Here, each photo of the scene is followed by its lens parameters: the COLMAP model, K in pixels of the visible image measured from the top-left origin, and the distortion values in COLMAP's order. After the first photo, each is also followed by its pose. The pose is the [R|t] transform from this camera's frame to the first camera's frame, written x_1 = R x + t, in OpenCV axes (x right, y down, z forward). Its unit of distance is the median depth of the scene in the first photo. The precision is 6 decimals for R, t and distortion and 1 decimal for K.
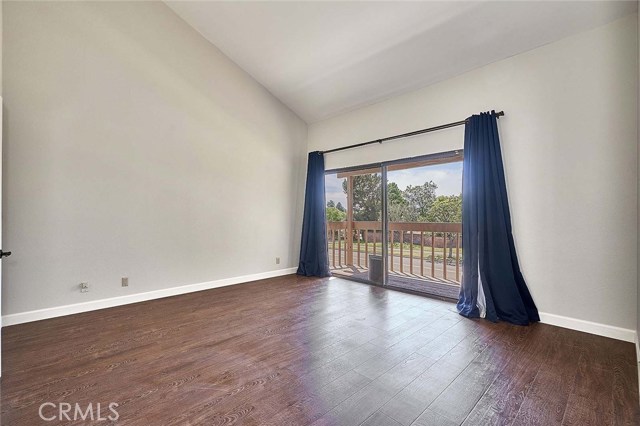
lens RADIAL K [[289.9, 0, 320.7], [0, 289.9, 208.7], [0, 0, 1]] dist [-0.002205, 0.001288]
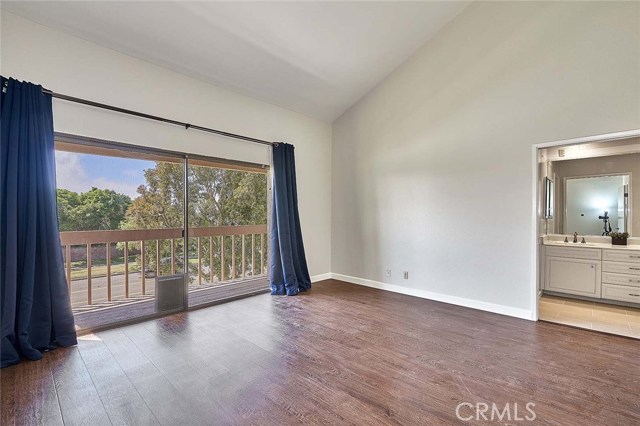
lens RADIAL K [[289.9, 0, 322.6], [0, 289.9, 217.9], [0, 0, 1]] dist [-0.002205, 0.001288]
pose [[-0.045597, -0.006391, 0.998939, -0.596064], [-0.016071, 0.999855, 0.005664, 0.004761], [-0.998831, -0.015796, -0.045693, 0.666843]]
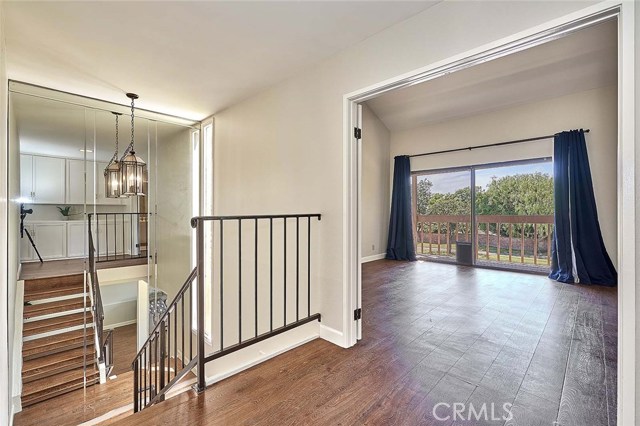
lens RADIAL K [[289.9, 0, 318.9], [0, 289.9, 209.1], [0, 0, 1]] dist [-0.002205, 0.001288]
pose [[0.999233, -0.002405, 0.039072, -0.486757], [0.002051, 0.999956, 0.009104, 0.012529], [-0.039093, -0.009017, 0.999195, -0.209577]]
